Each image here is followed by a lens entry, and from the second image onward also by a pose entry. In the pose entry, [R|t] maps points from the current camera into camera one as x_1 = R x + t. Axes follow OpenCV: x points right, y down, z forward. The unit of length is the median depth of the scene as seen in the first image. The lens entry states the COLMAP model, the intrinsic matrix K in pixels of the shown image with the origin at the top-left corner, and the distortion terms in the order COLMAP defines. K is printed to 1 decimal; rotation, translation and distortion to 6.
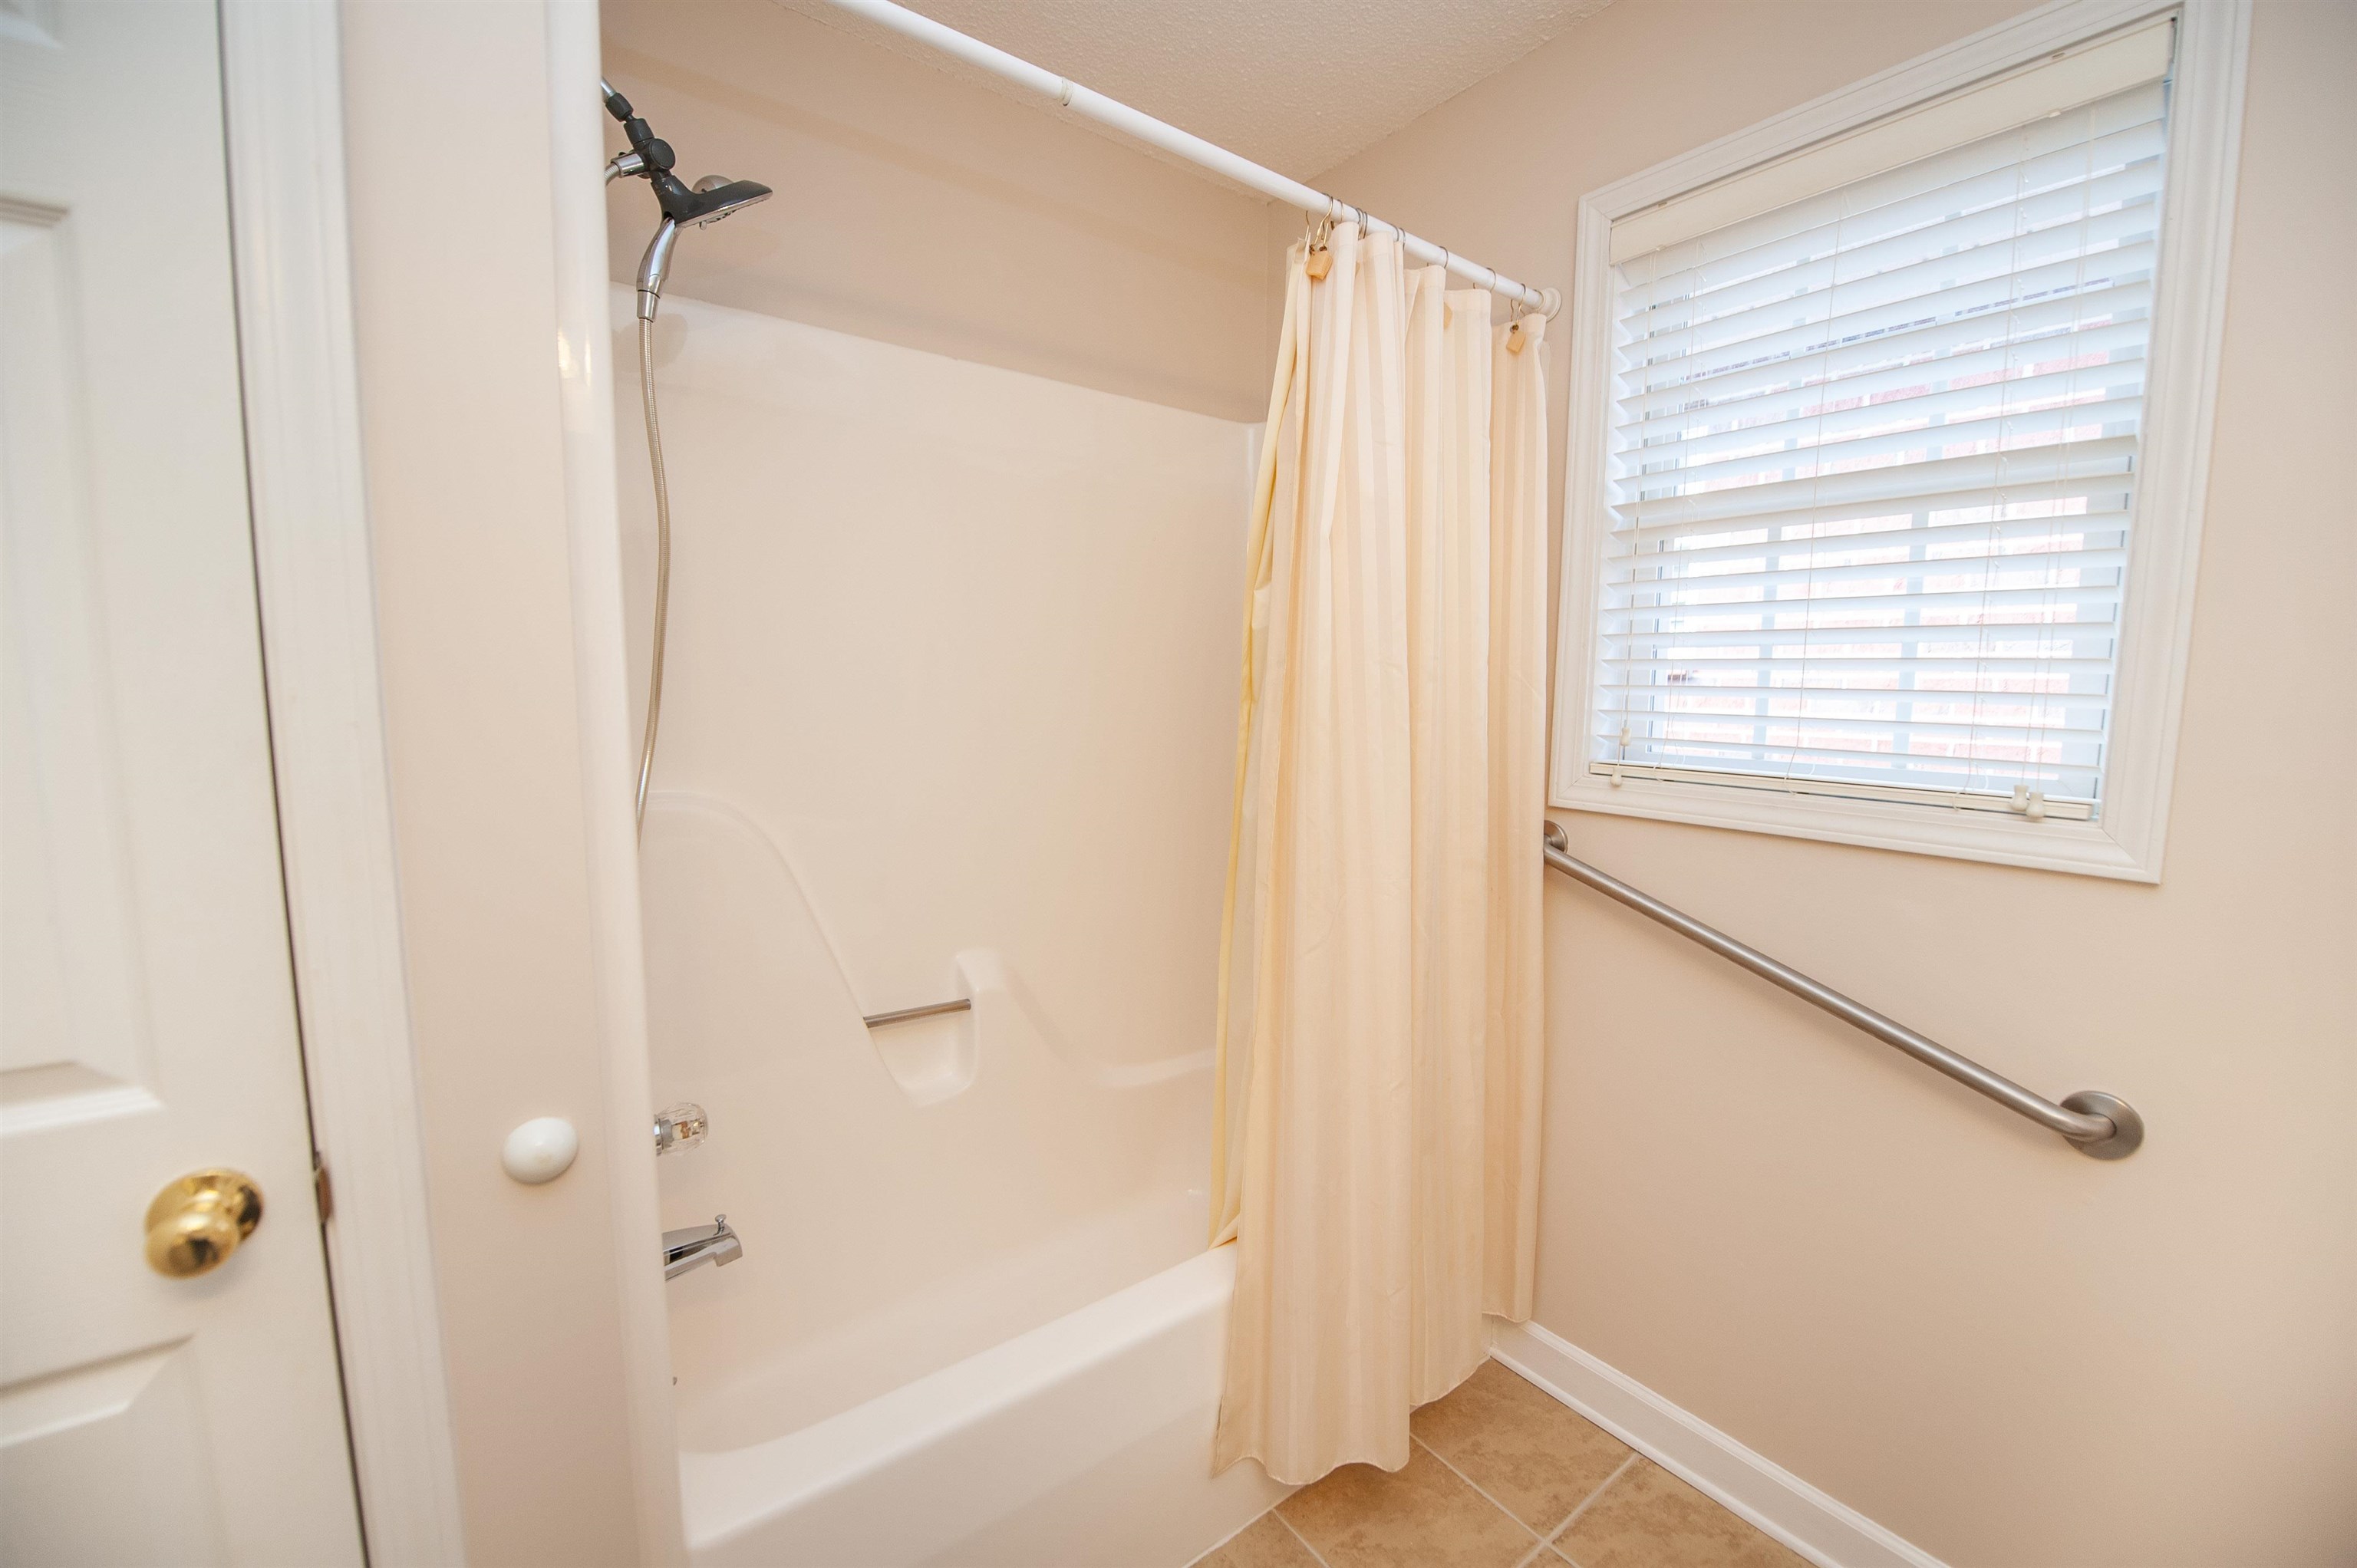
lens RADIAL K [[940.8, 0, 1180.2], [0, 940.8, 791.3], [0, 0, 1]] dist [-0.020955, -0.000542]
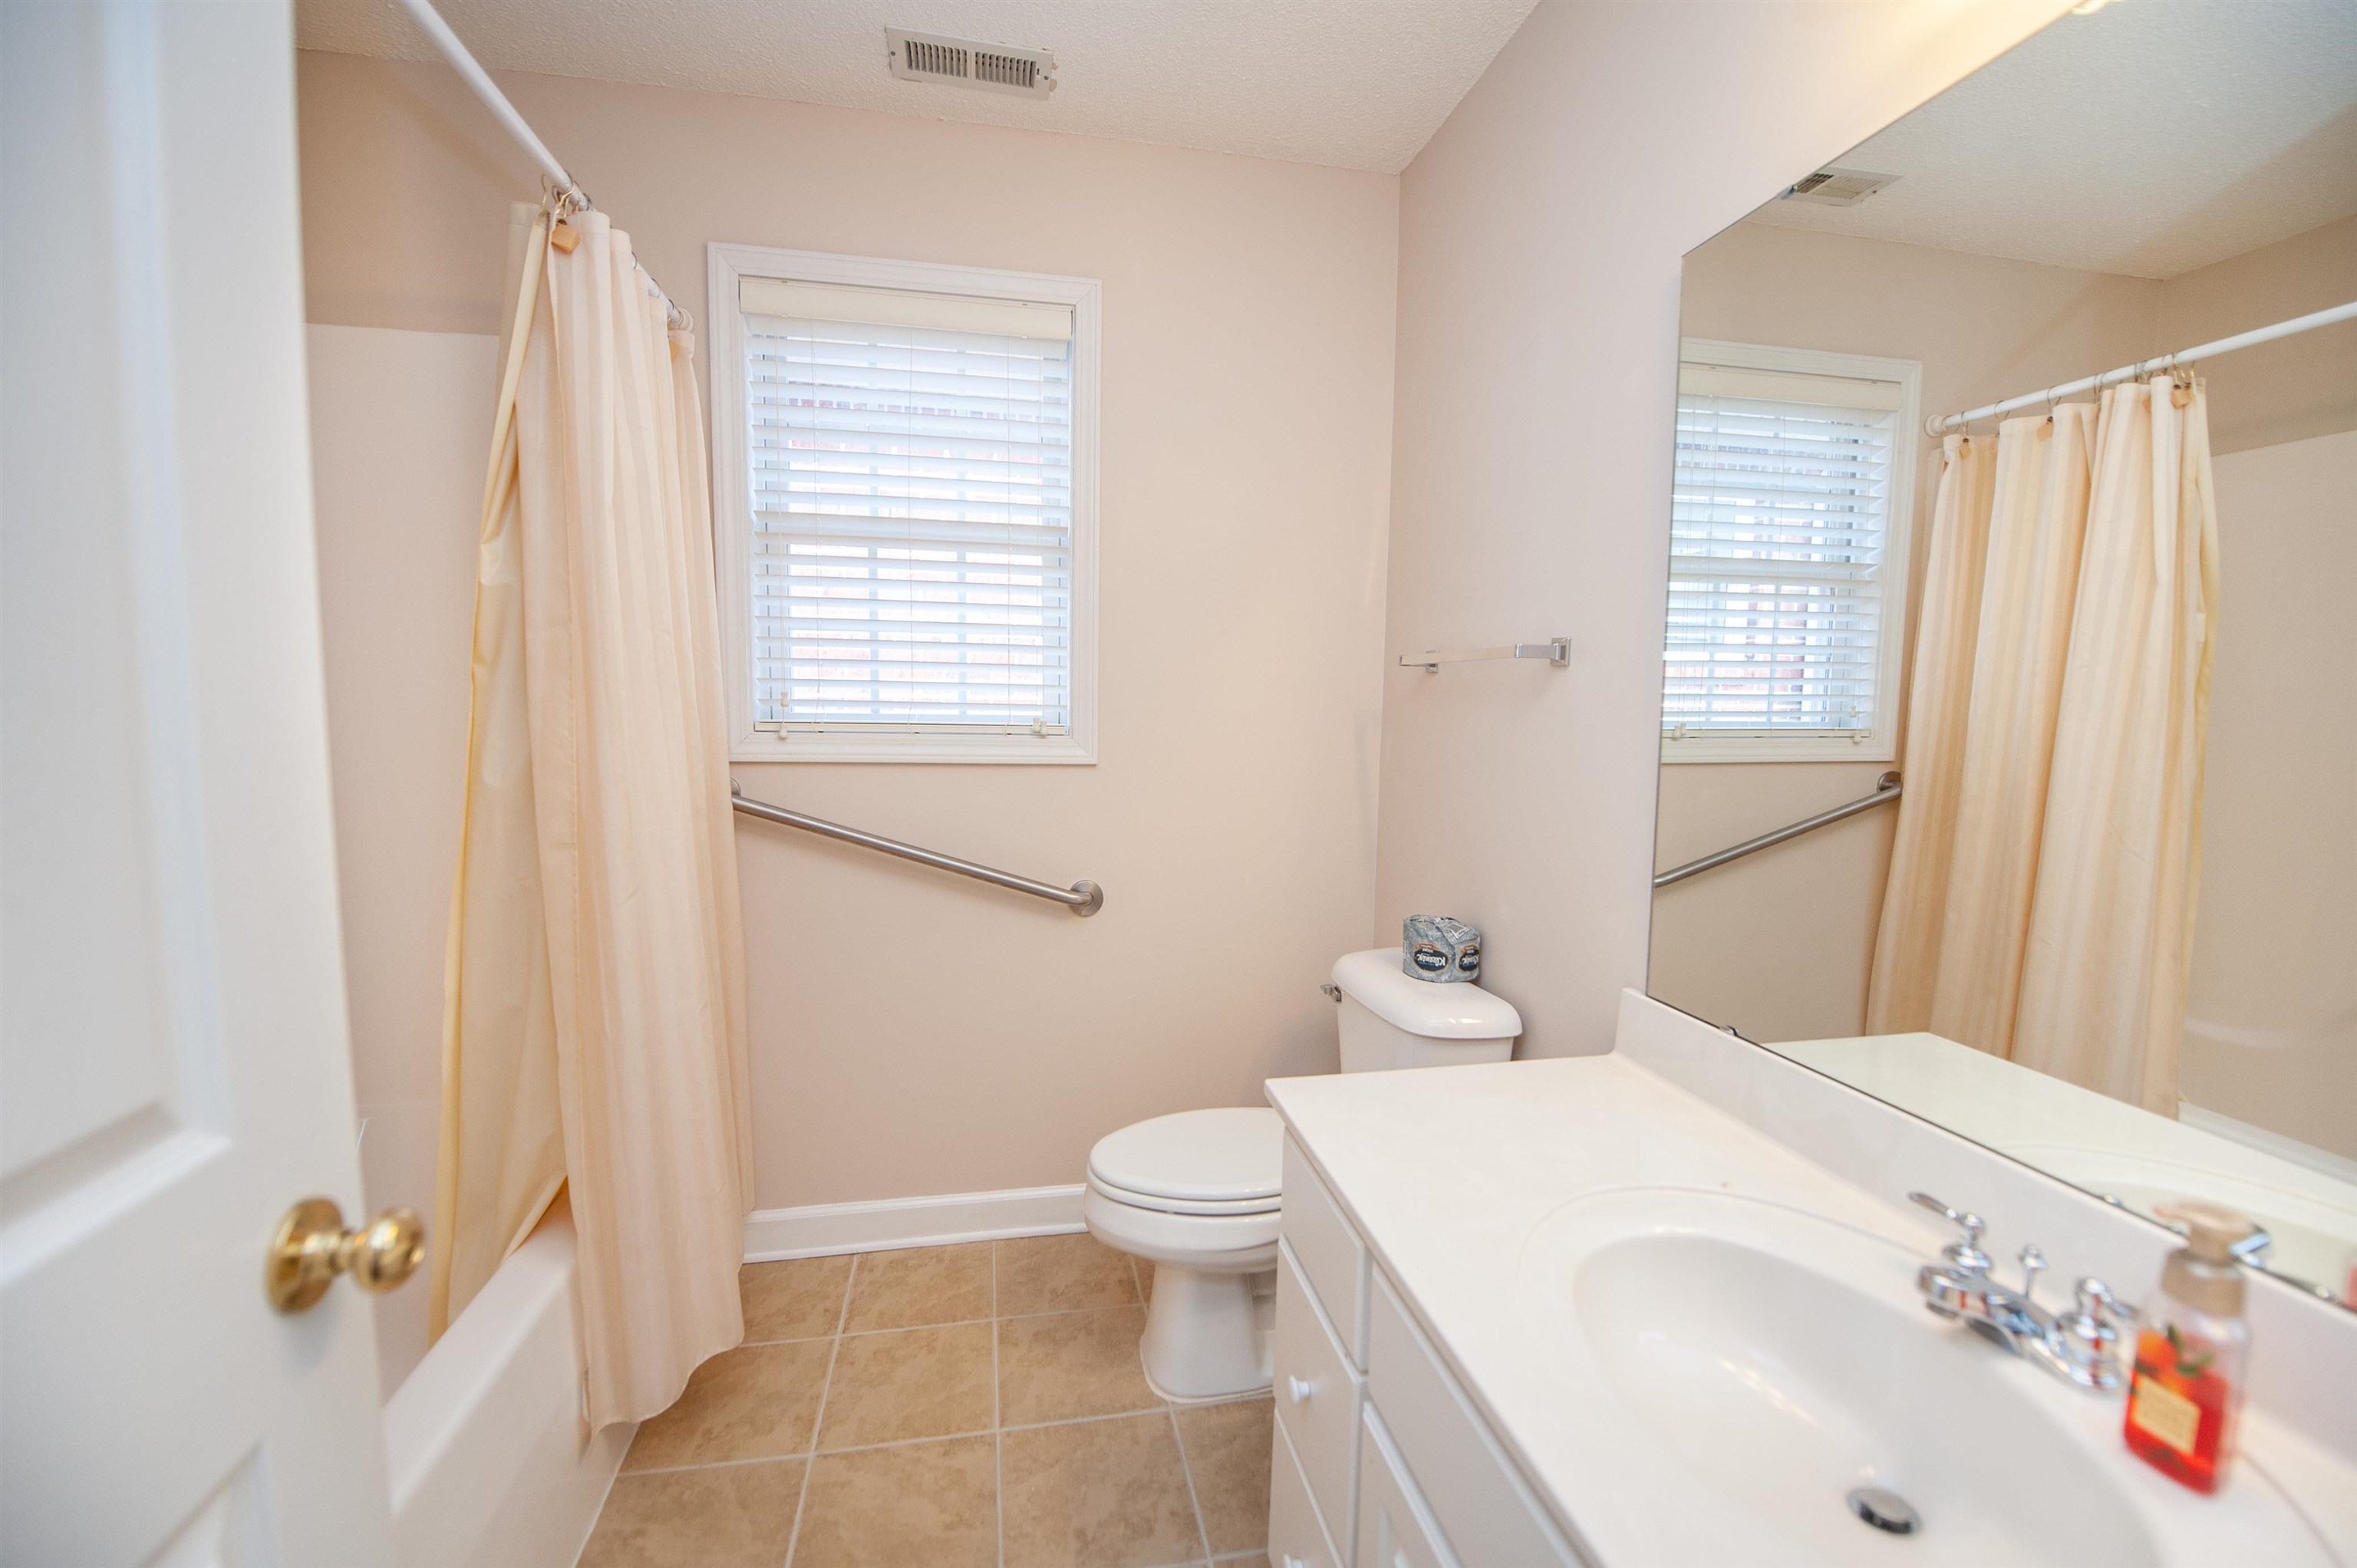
lens RADIAL K [[959.8, 0, 1181.6], [0, 959.8, 788.5], [0, 0, 1]] dist [-0.020897, -0.000412]
pose [[0.429941, -0.085746, 0.898776, -0.503099], [0.090353, 0.994569, 0.051664, 0.046989], [-0.898325, 0.058995, 0.435353, -0.025246]]
